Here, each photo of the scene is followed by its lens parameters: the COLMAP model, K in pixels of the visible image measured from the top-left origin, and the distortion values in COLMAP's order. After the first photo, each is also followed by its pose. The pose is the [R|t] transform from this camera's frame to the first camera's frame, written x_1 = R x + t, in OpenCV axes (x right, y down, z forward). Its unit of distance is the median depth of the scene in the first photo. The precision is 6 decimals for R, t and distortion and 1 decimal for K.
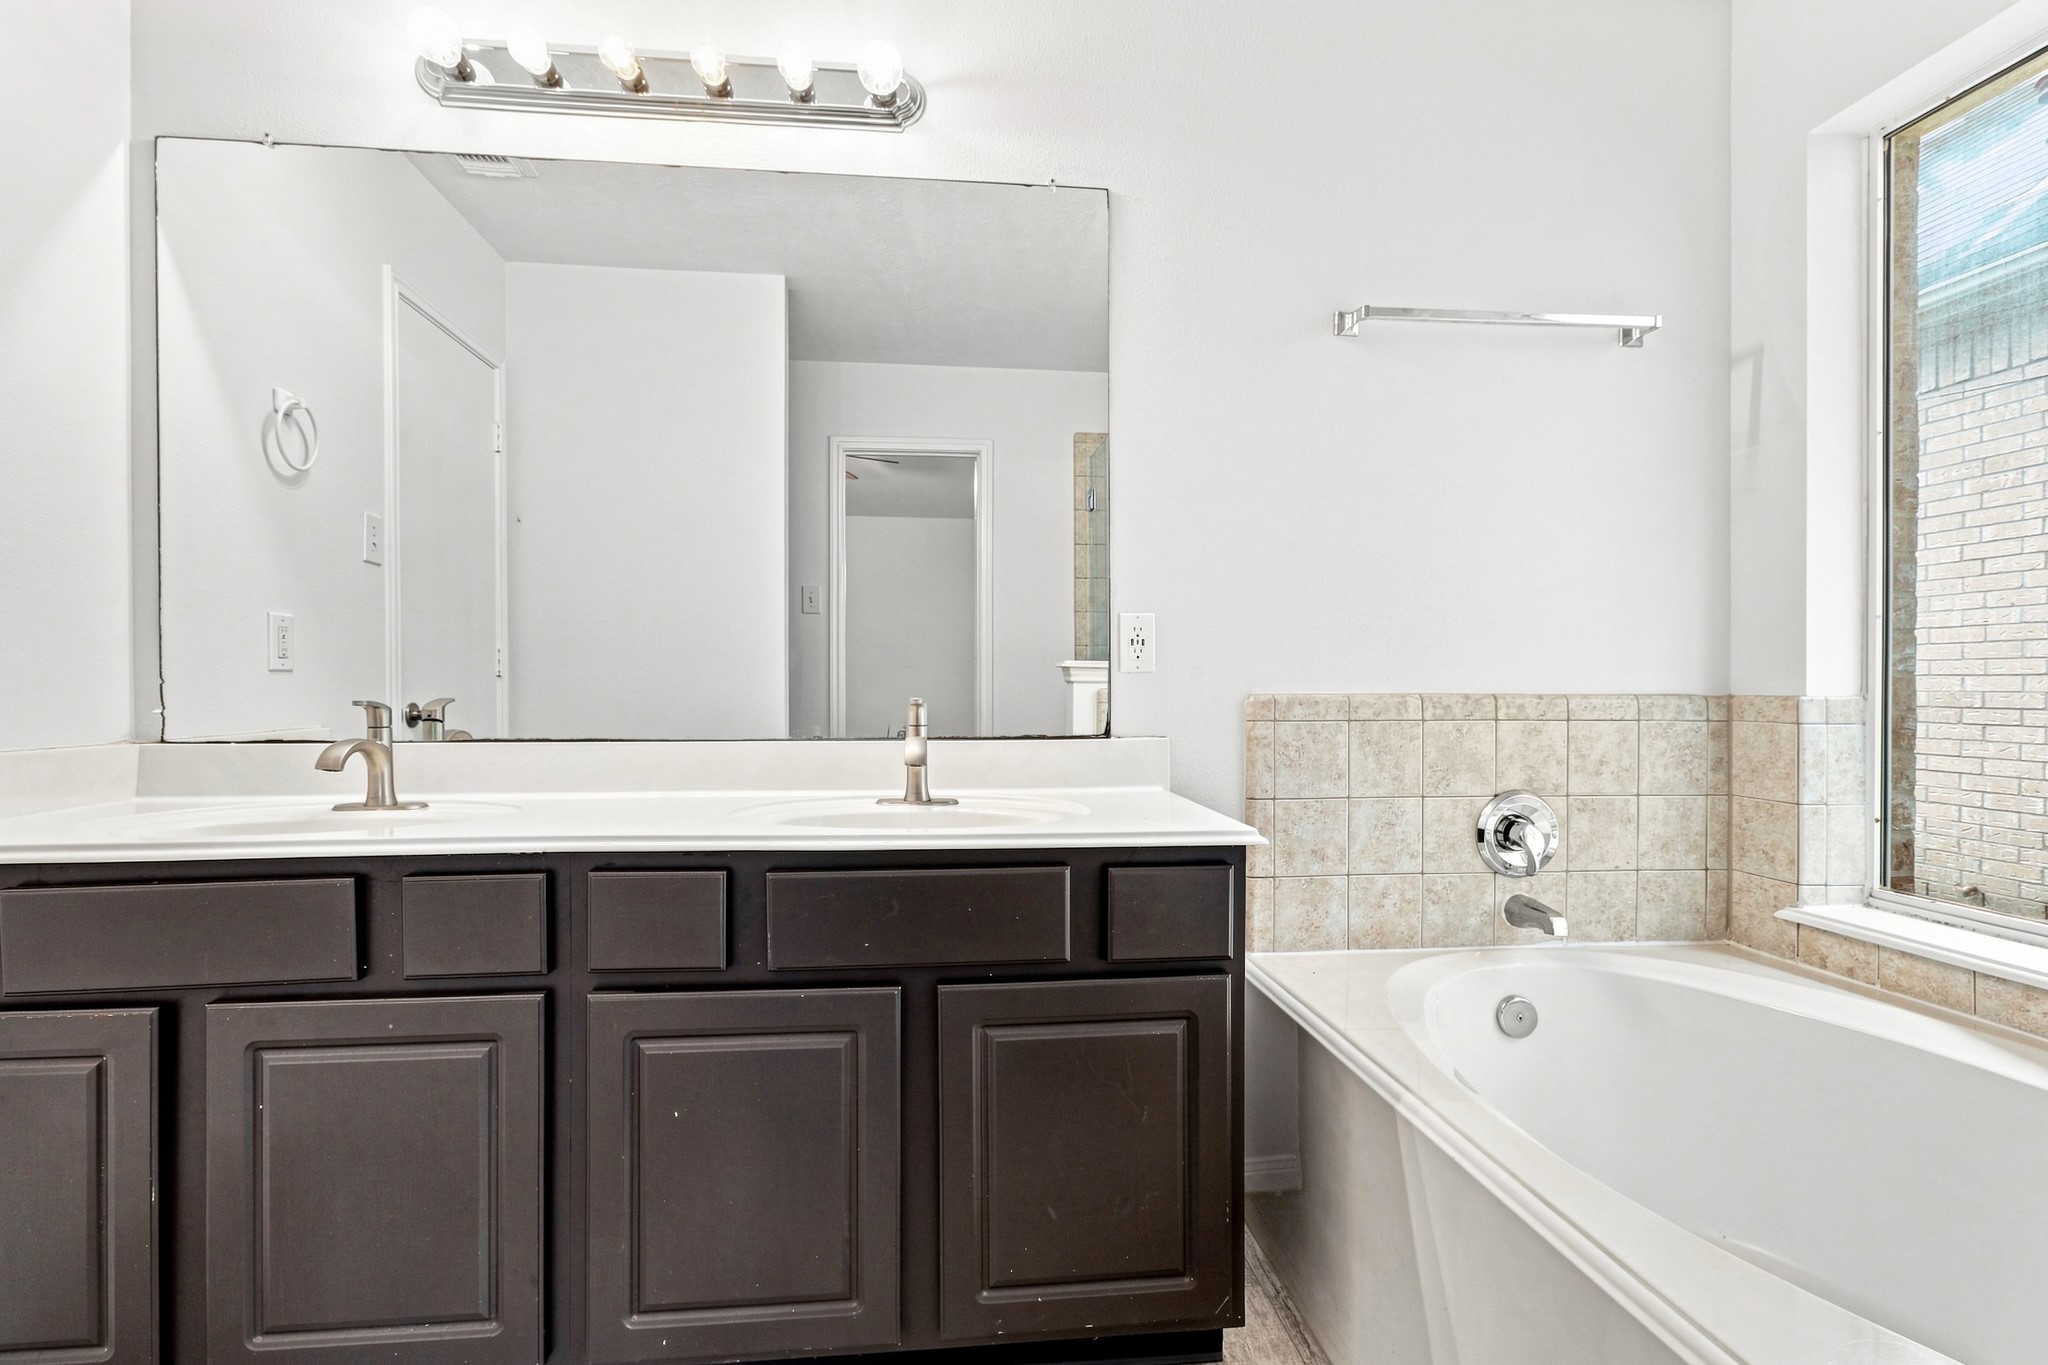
lens RADIAL K [[973.3, 0, 1039.5], [0, 973.3, 682.6], [0, 0, 1]] dist [-0.010508, 0.002895]
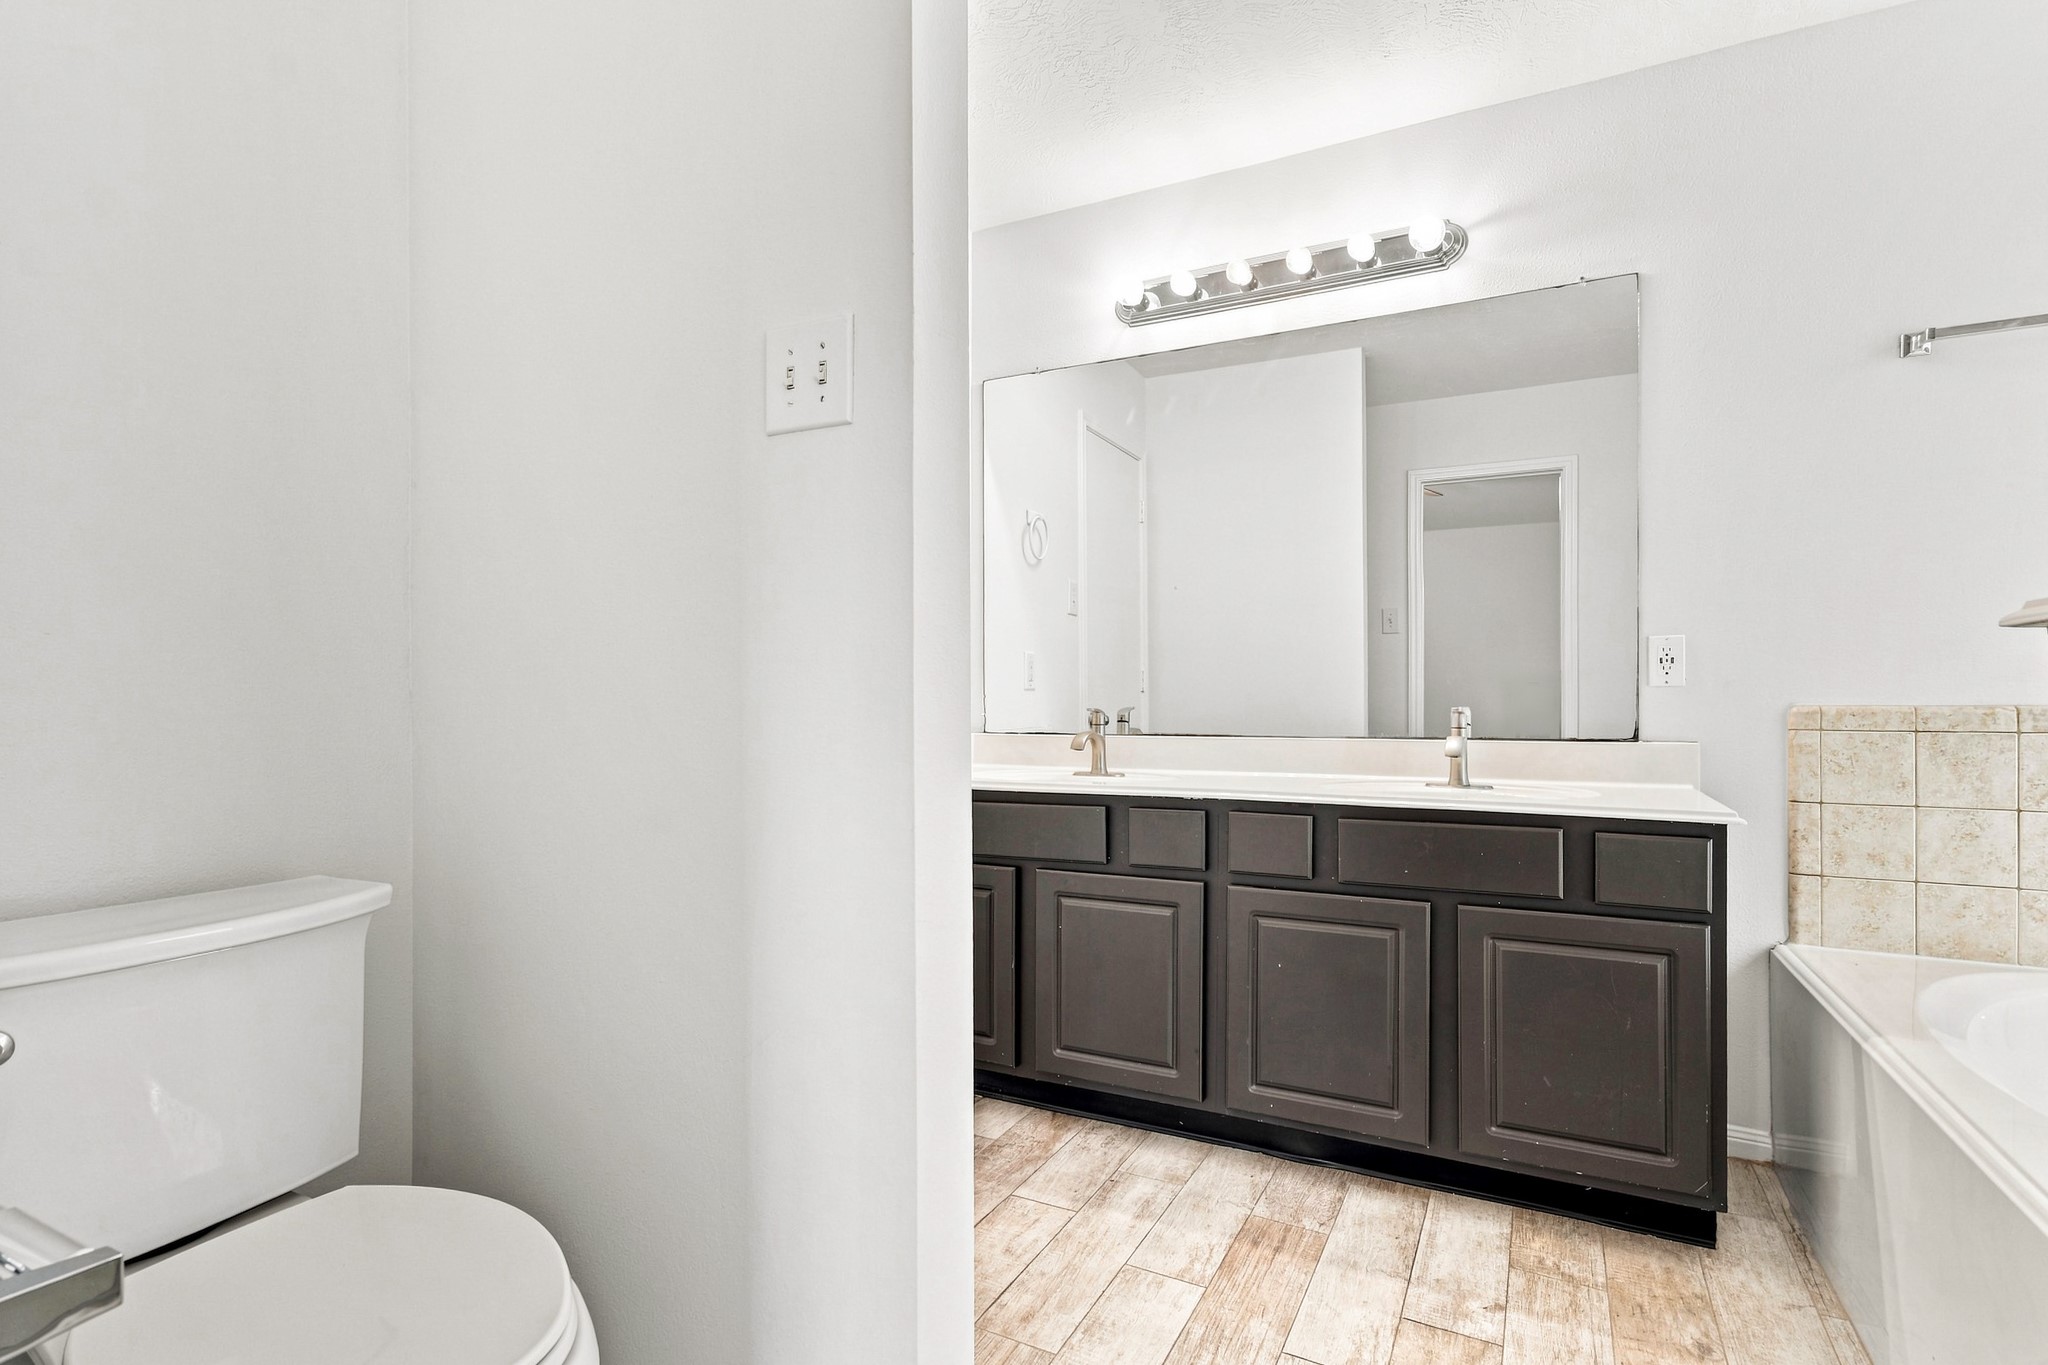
lens RADIAL K [[960.4, 0, 1015.2], [0, 960.4, 707.0], [0, 0, 1]] dist [-0.004992, 0.003316]
pose [[0.817480, 0.003486, -0.575946, 0.125098], [0.003266, 0.999938, 0.010687, -0.000619], [0.575947, -0.010617, 0.817418, -0.380796]]
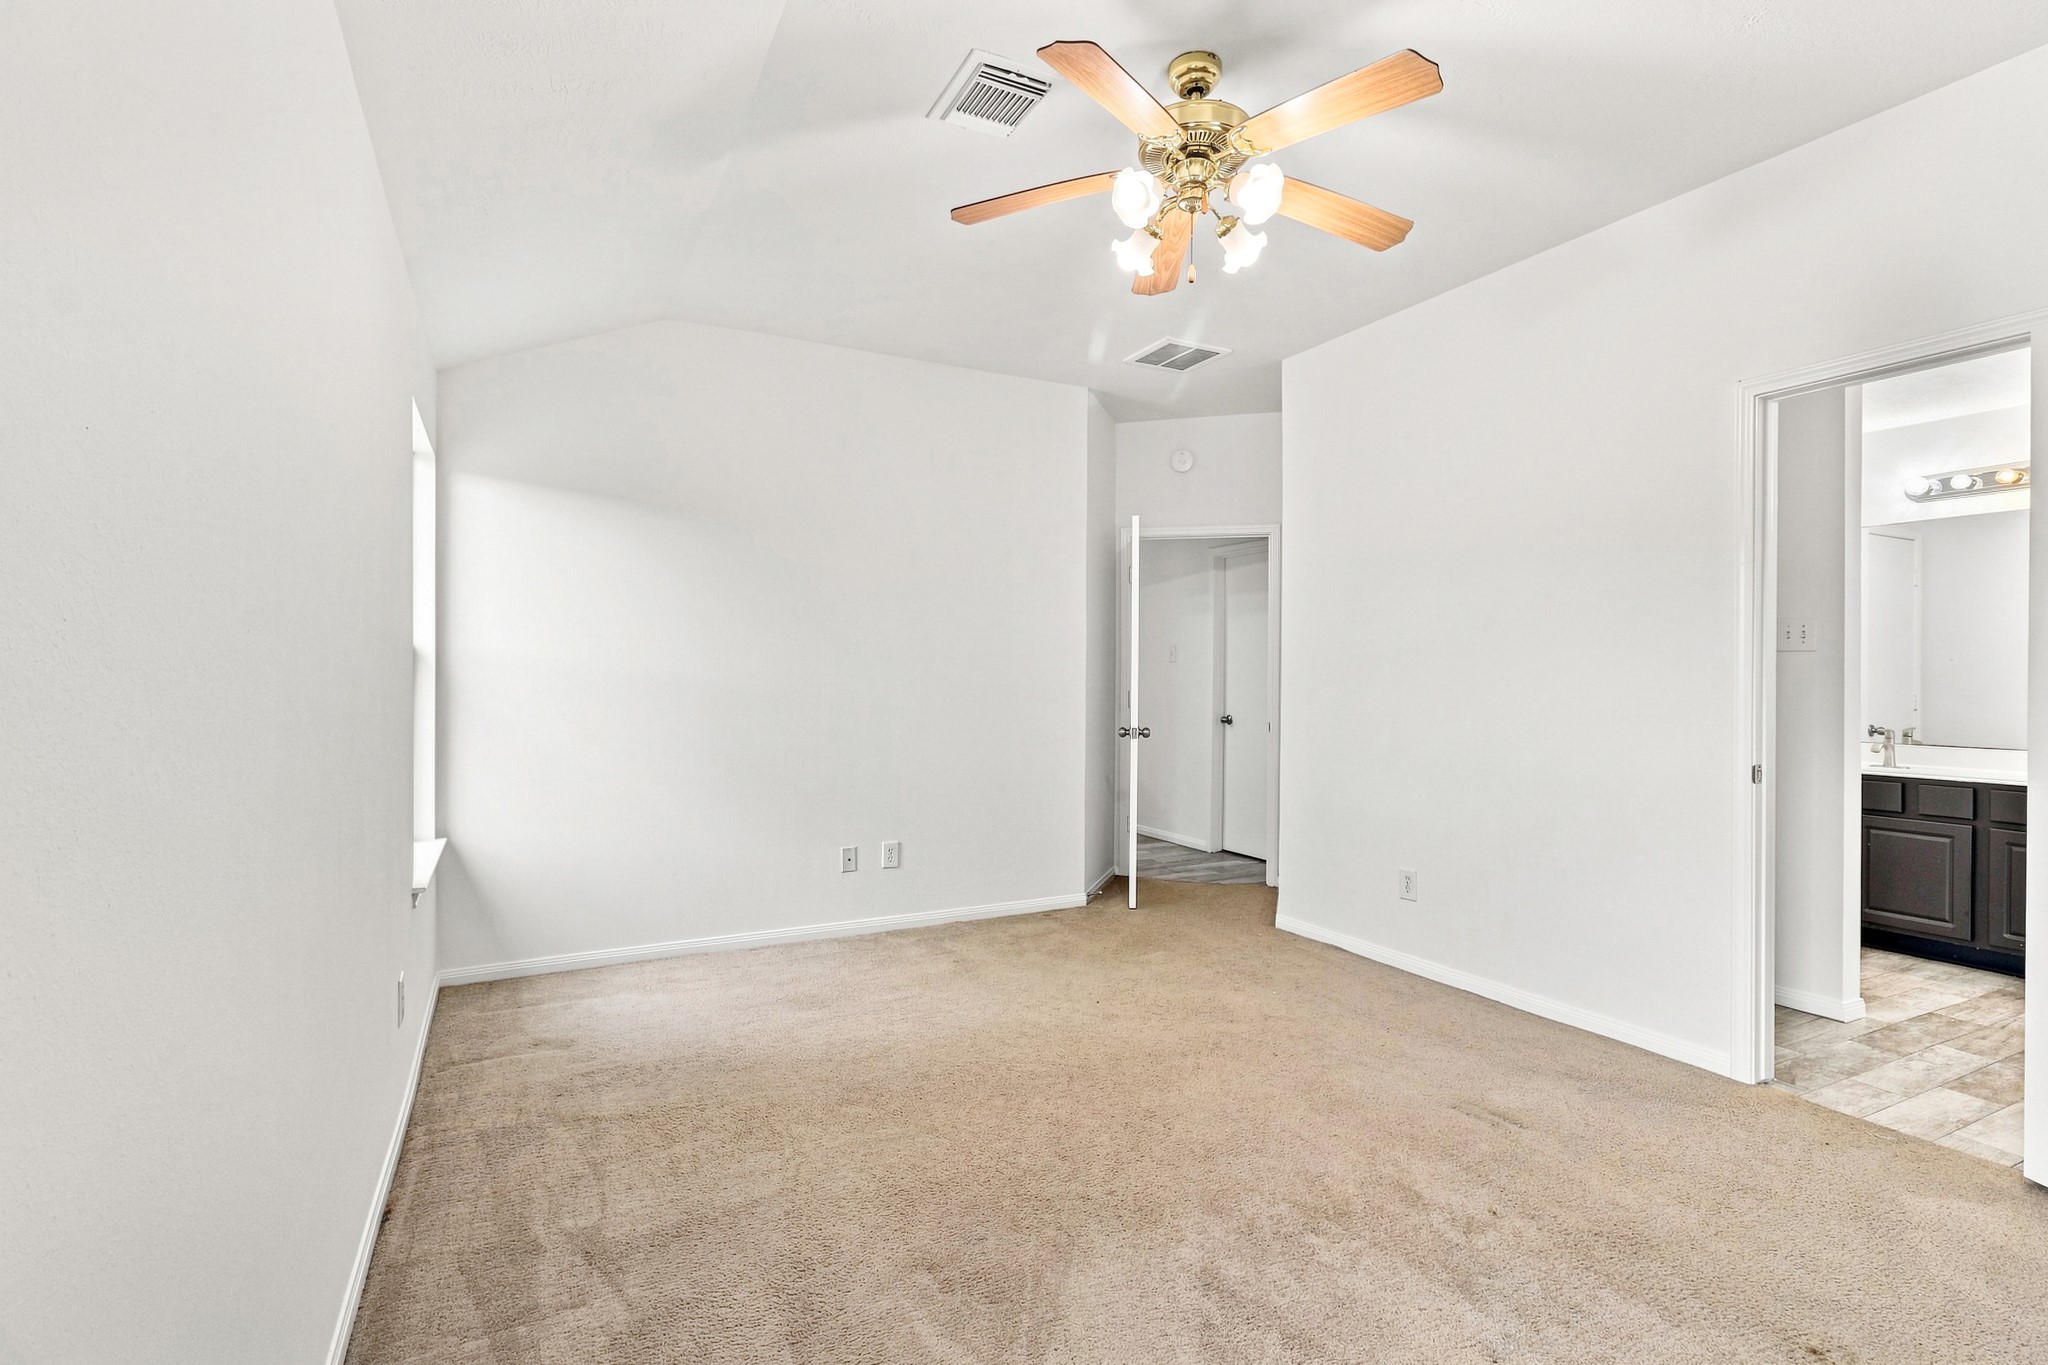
lens RADIAL K [[960.4, 0, 1020.6], [0, 960.4, 677.8], [0, 0, 1]] dist [-0.004992, 0.003316]
pose [[0.348644, 0.004590, -0.937244, 0.981059], [-0.001040, 0.999989, 0.004511, -0.131749], [0.937255, -0.000598, 0.348645, -2.199709]]
